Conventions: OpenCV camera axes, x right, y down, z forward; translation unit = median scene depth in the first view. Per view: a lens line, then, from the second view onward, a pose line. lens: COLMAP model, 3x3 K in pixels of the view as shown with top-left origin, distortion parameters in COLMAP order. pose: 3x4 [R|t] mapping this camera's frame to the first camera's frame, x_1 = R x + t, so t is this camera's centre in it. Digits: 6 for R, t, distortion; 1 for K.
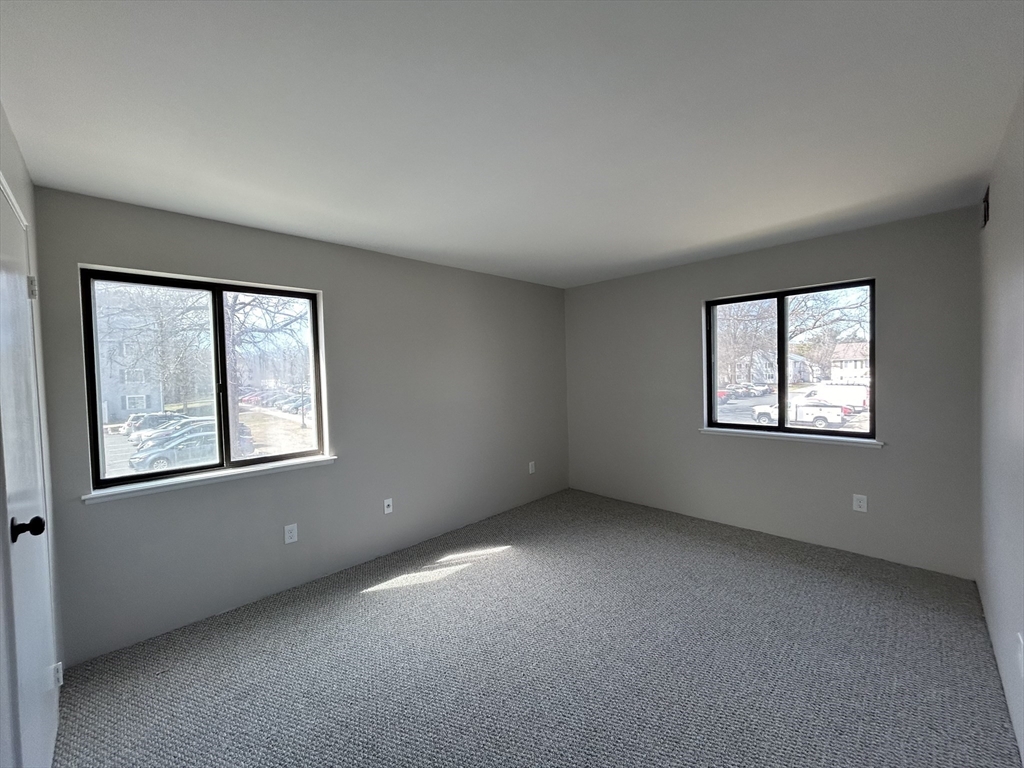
lens RADIAL K [[407.7, 0, 507.0], [0, 407.7, 386.6], [0, 0, 1]] dist [-0.008171, 0.000642]
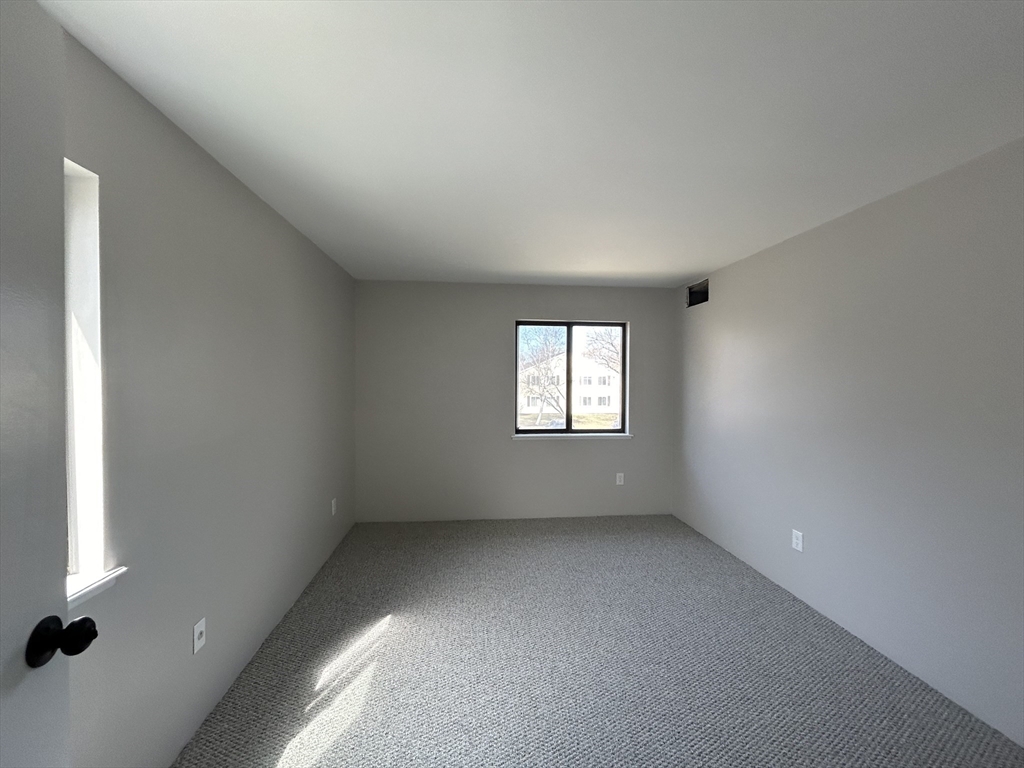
lens RADIAL K [[407.7, 0, 518.0], [0, 407.7, 386.8], [0, 0, 1]] dist [-0.008171, 0.000642]
pose [[0.623605, 0.013630, 0.781621, -0.438248], [0.005655, 0.999743, -0.021946, -0.005283], [-0.781719, 0.018105, 0.623368, 0.359970]]
